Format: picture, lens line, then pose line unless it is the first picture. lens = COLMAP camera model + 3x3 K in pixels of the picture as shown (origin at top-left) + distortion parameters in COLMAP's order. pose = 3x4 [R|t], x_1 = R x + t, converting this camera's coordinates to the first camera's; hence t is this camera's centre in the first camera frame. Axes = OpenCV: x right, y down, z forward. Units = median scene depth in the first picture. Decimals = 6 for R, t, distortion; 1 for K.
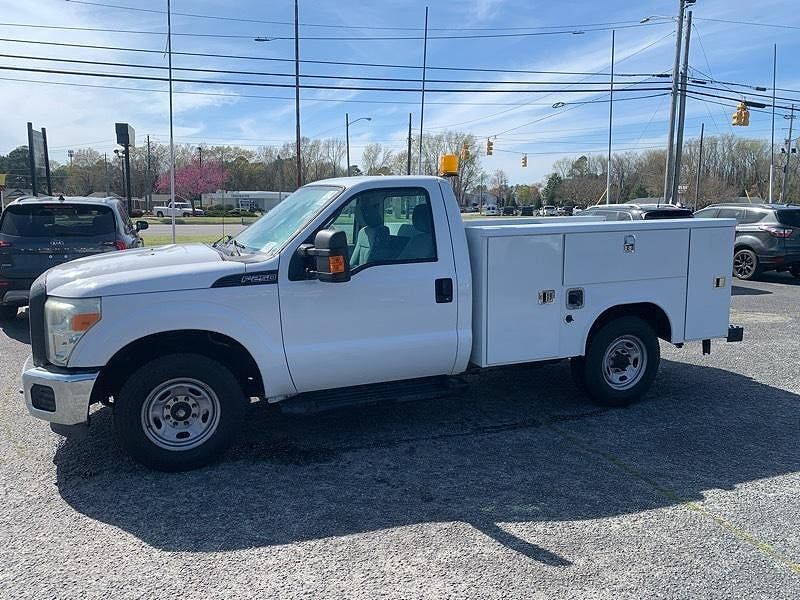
lens RADIAL K [[616.4, 0, 400.0], [0, 616.4, 300.0], [0, 0, 1]] dist [-0.000164, 0.000036]
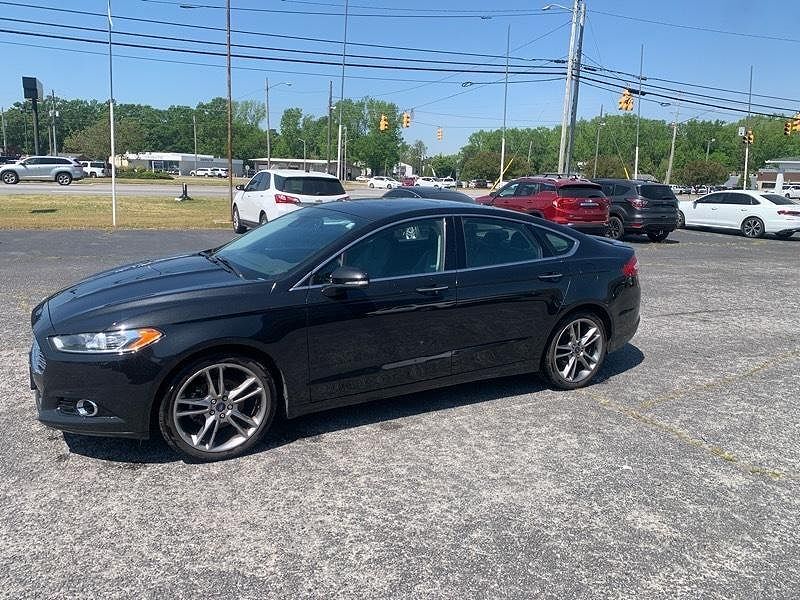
lens RADIAL K [[638.3, 0, 400.0], [0, 638.3, 300.0], [0, 0, 1]] dist [0.003519, 0.001982]
pose [[0.991618, 0.010462, 0.128781, -0.005650], [-0.015614, 0.999115, 0.039064, 0.026350], [-0.128258, -0.040747, 0.990903, -0.125072]]
